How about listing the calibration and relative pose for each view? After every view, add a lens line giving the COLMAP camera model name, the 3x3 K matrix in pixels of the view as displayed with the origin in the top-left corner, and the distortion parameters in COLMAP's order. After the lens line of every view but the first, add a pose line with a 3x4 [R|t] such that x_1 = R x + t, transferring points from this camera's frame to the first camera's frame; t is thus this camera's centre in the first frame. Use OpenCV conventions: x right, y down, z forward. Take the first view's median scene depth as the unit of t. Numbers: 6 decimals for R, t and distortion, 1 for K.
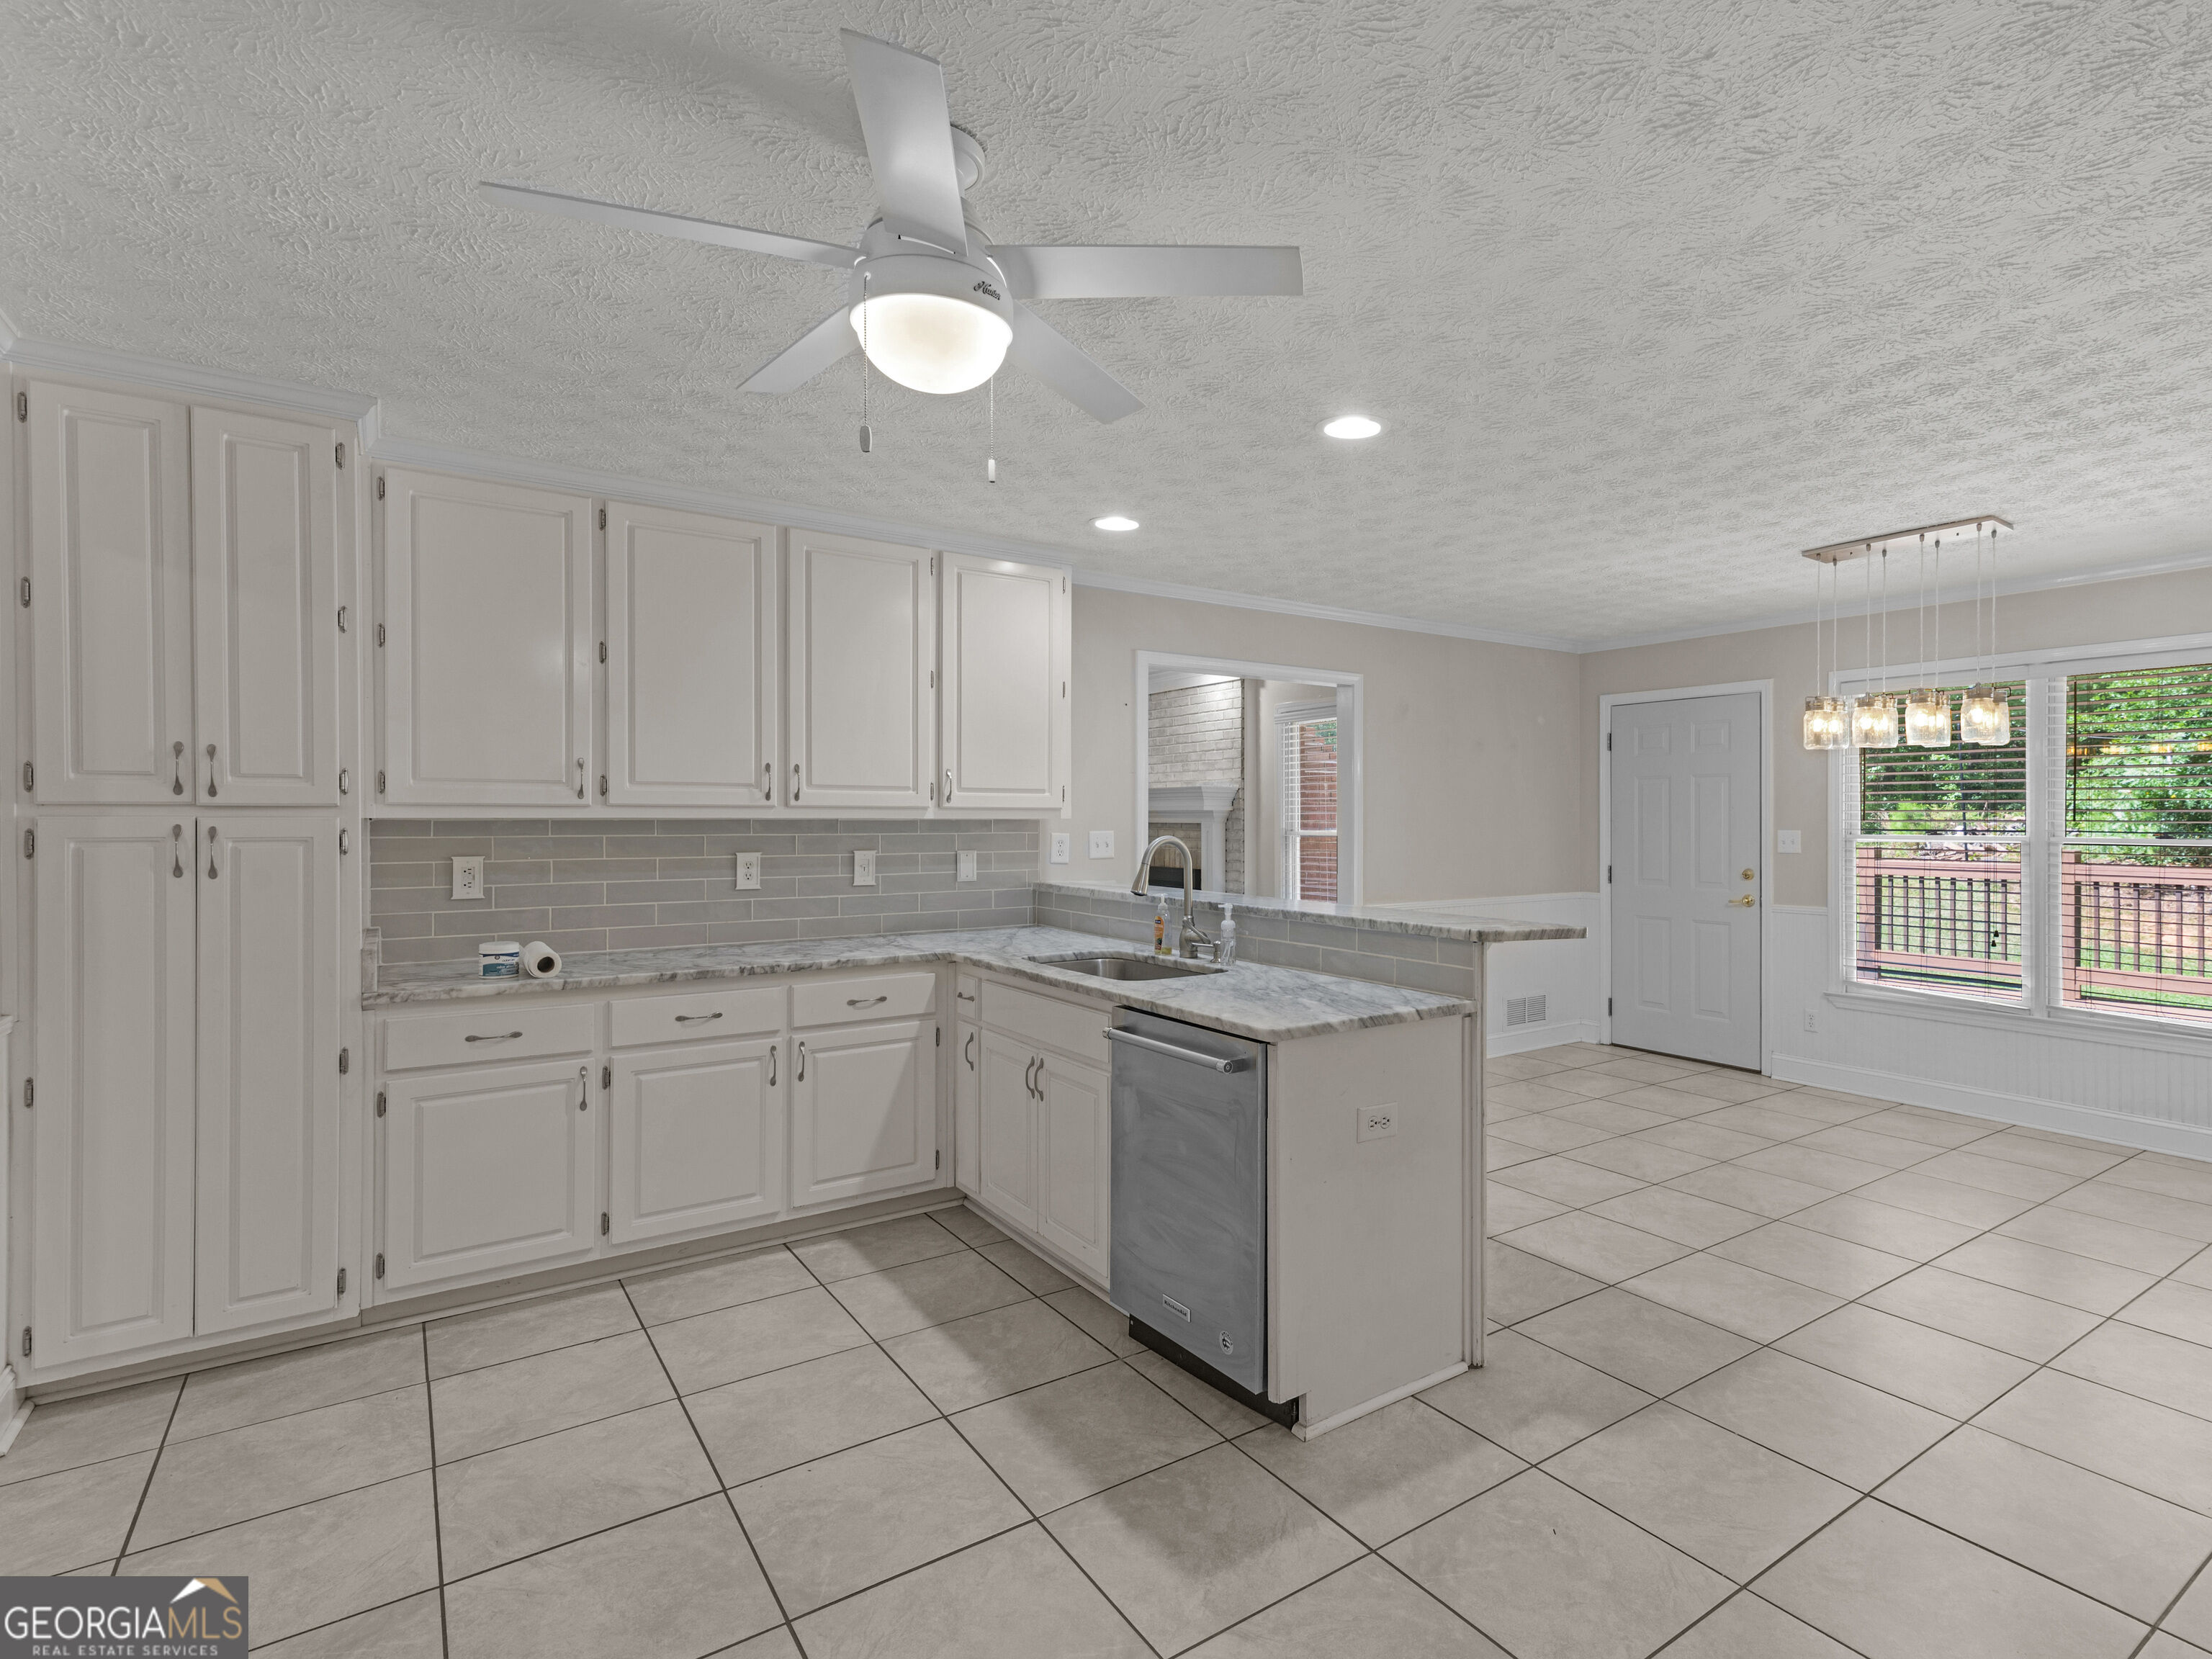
lens RADIAL K [[1132.8, 0, 1241.7], [0, 1132.8, 823.3], [0, 0, 1]] dist [0.011790, 0.000571]
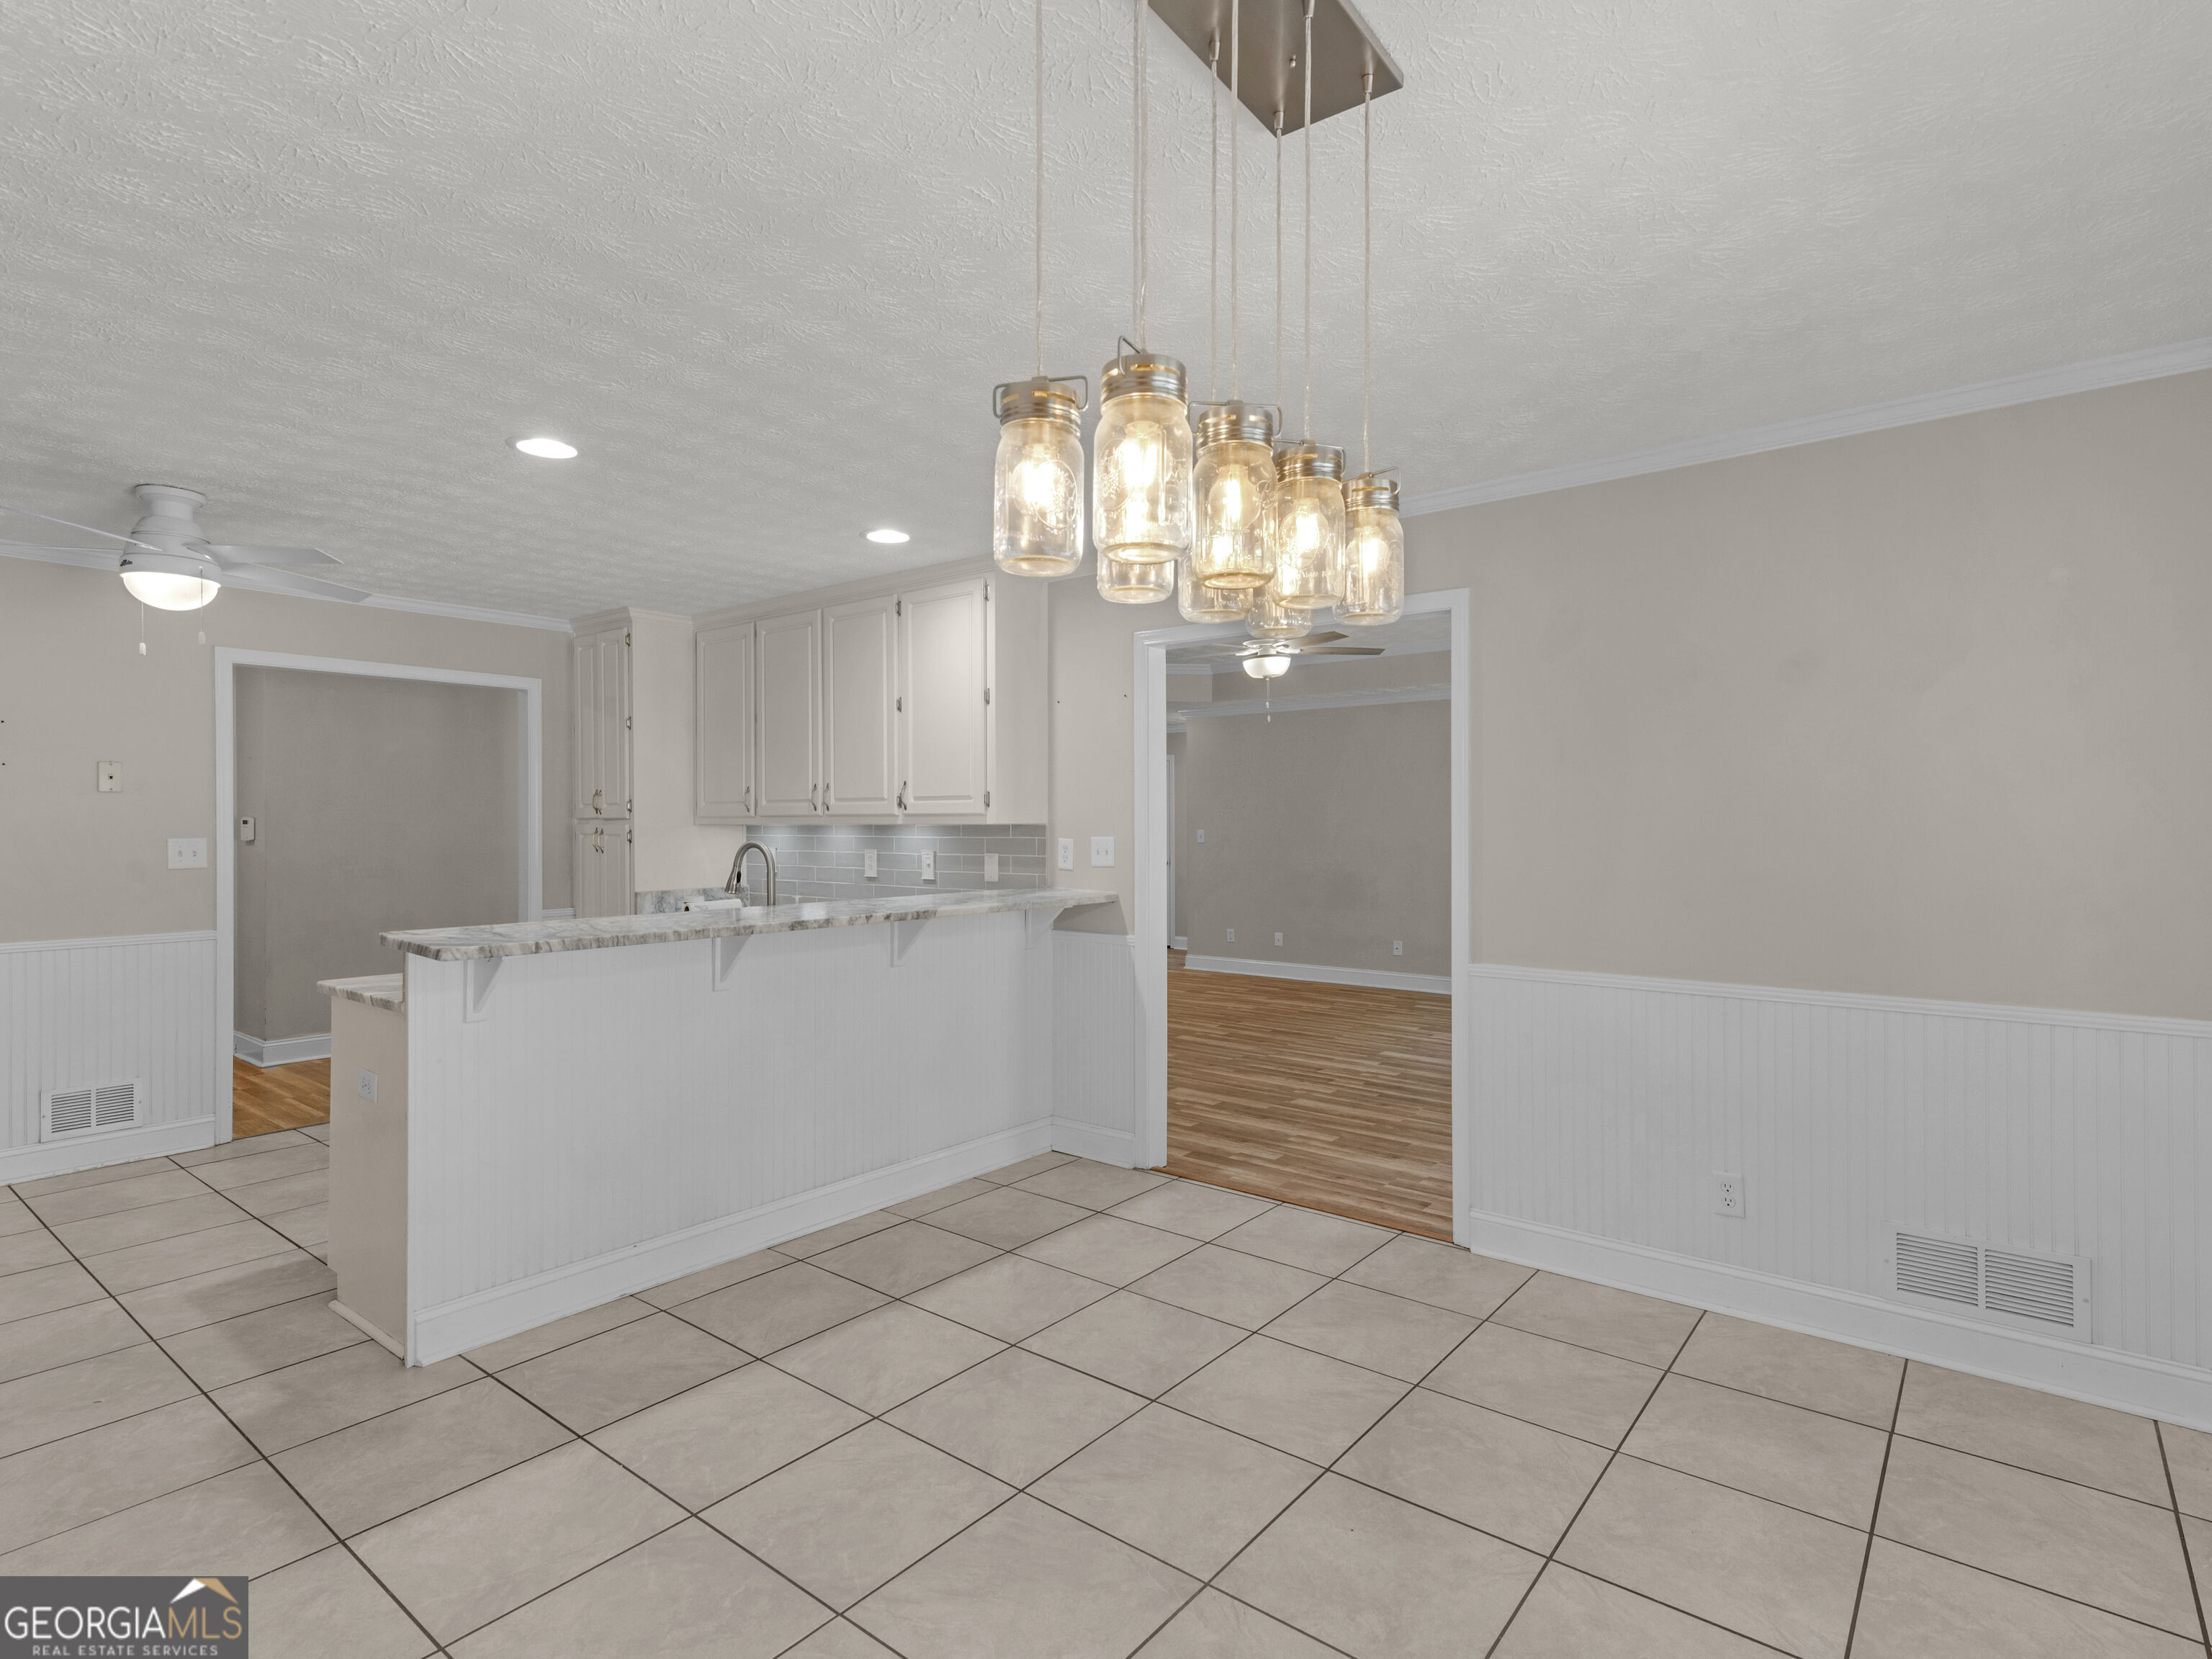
lens RADIAL K [[1132.8, 0, 1093.0], [0, 1132.8, 819.7], [0, 0, 1]] dist [0.011790, 0.000571]
pose [[0.249158, -0.006035, -0.968444, 0.662867], [-0.002807, 0.999972, -0.006954, -0.000768], [0.968459, 0.004451, 0.249134, 0.656807]]
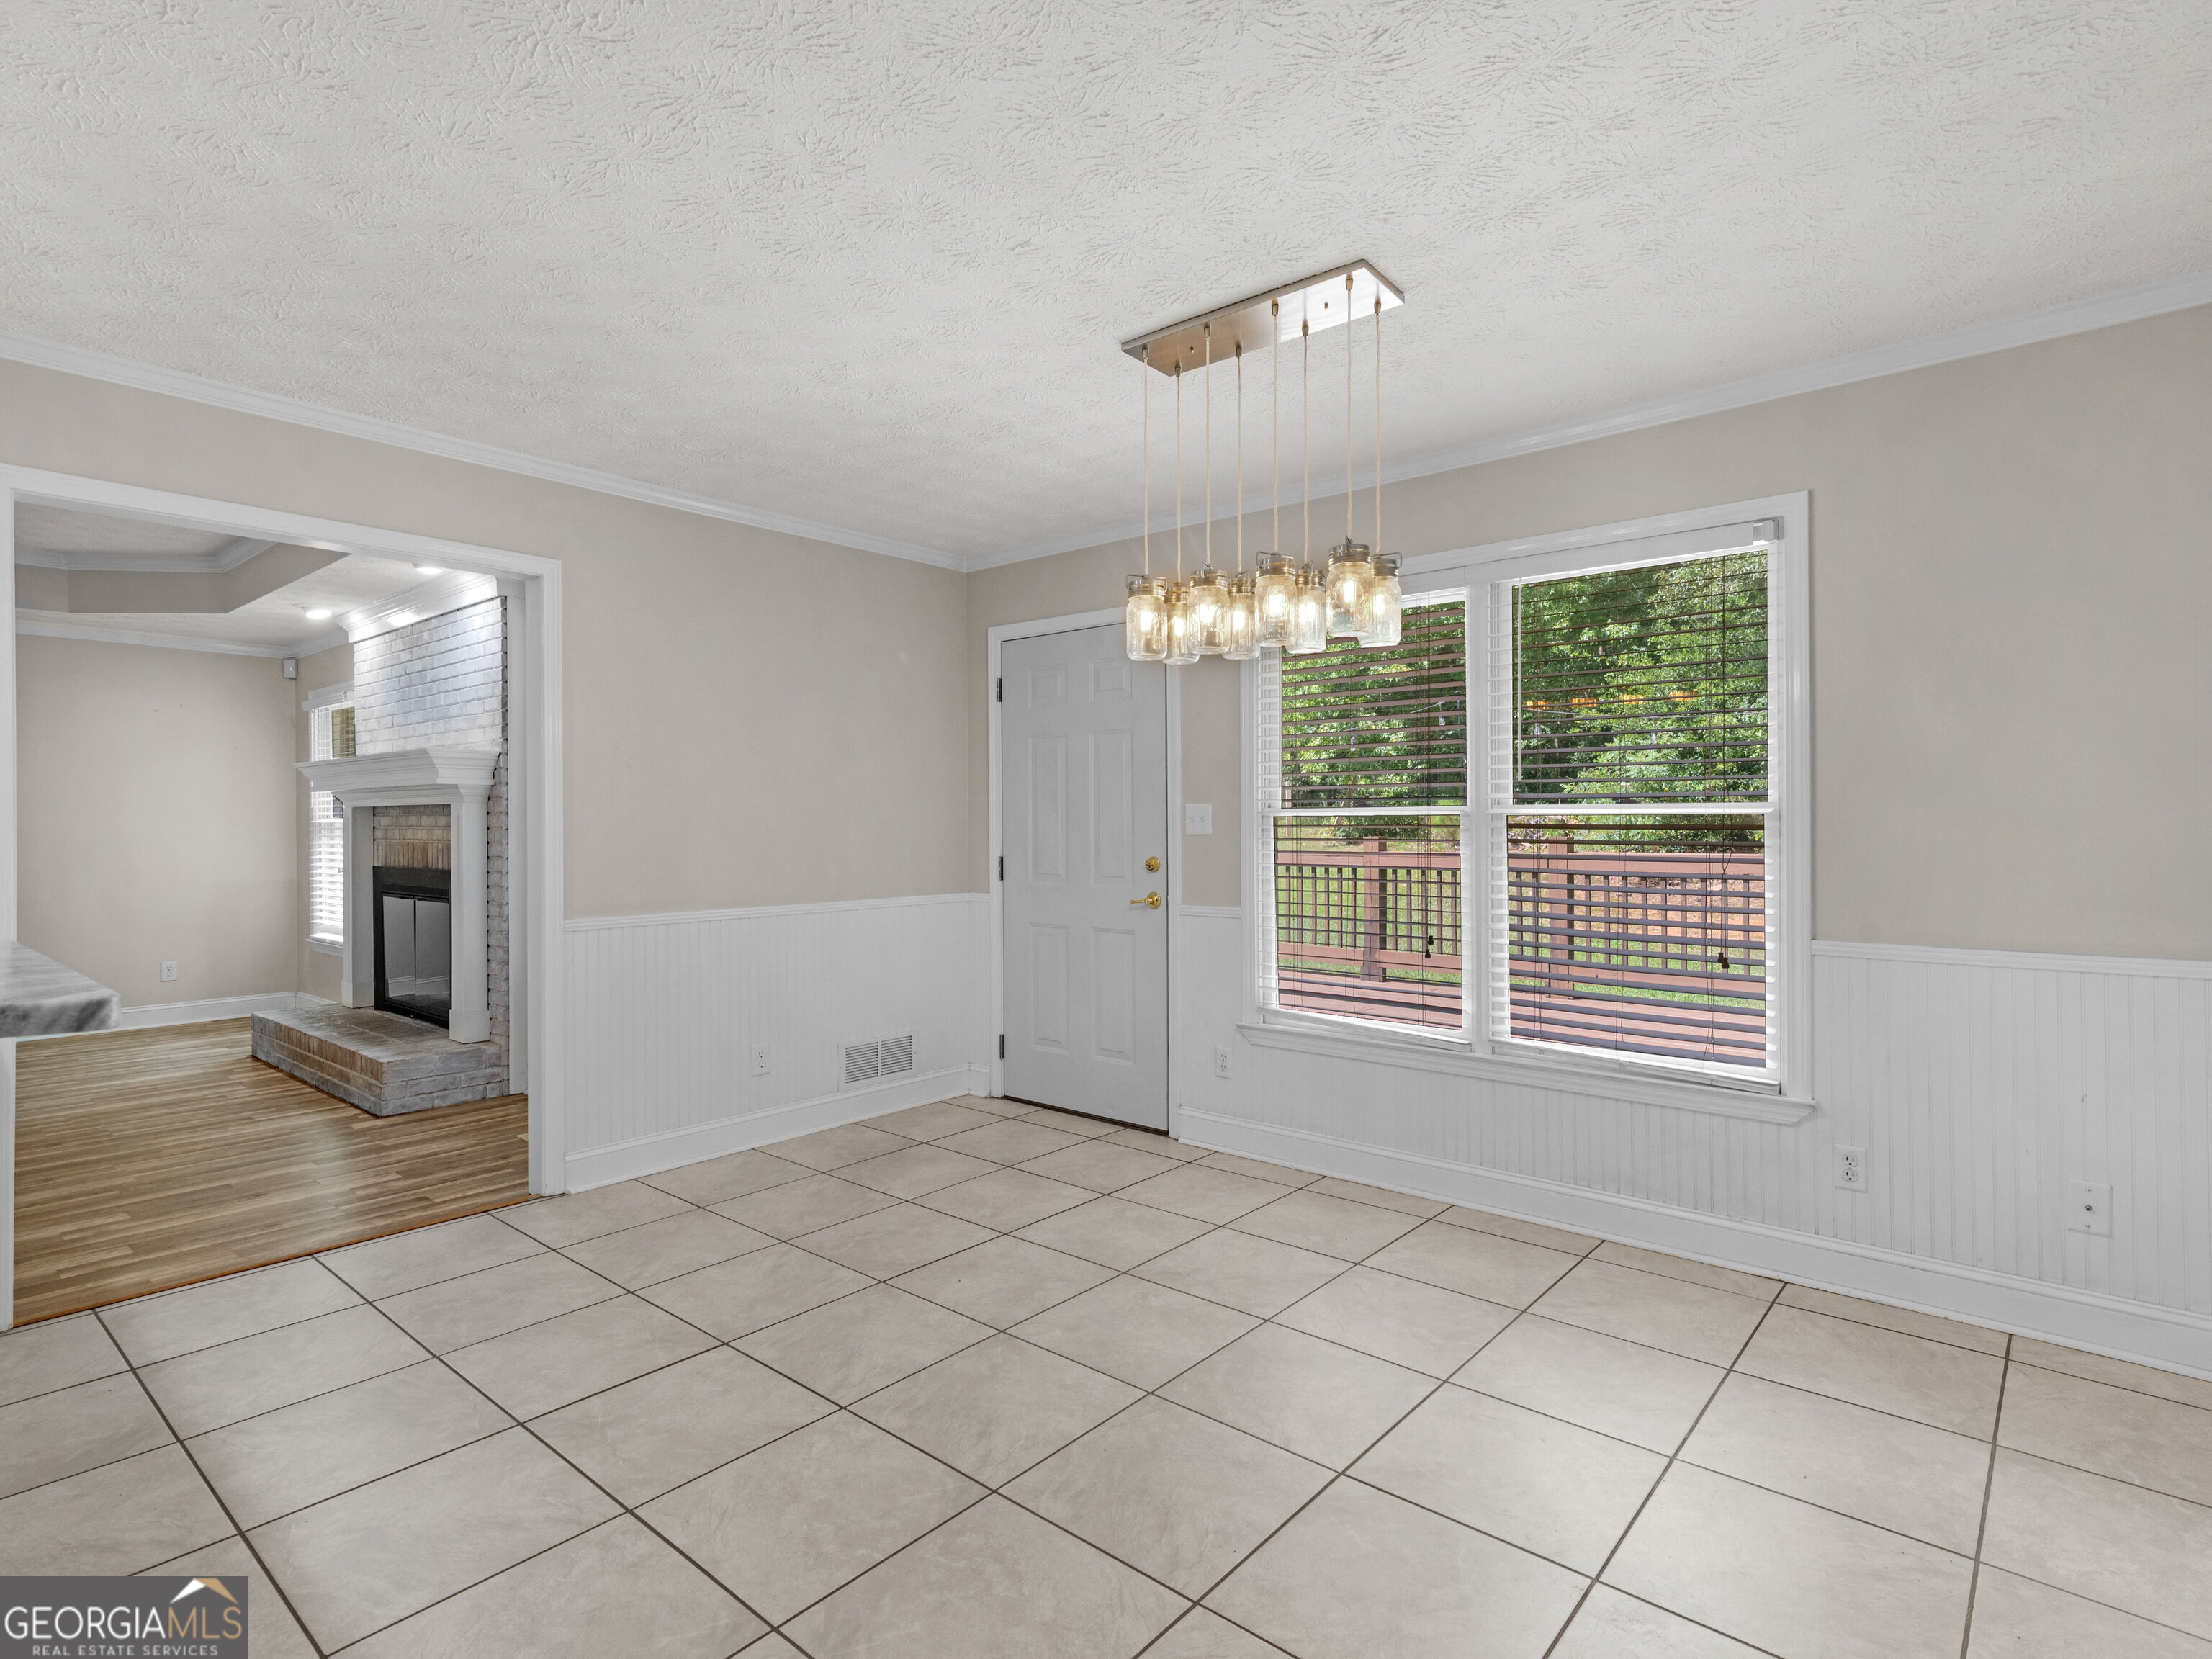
lens RADIAL K [[1132.8, 0, 1117.1], [0, 1132.8, 826.2], [0, 0, 1]] dist [0.011790, 0.000571]
pose [[0.974047, -0.005944, 0.226269, 0.271509], [0.006296, 0.999980, -0.000833, 0.021796], [-0.226260, 0.002236, 0.974064, 0.305917]]
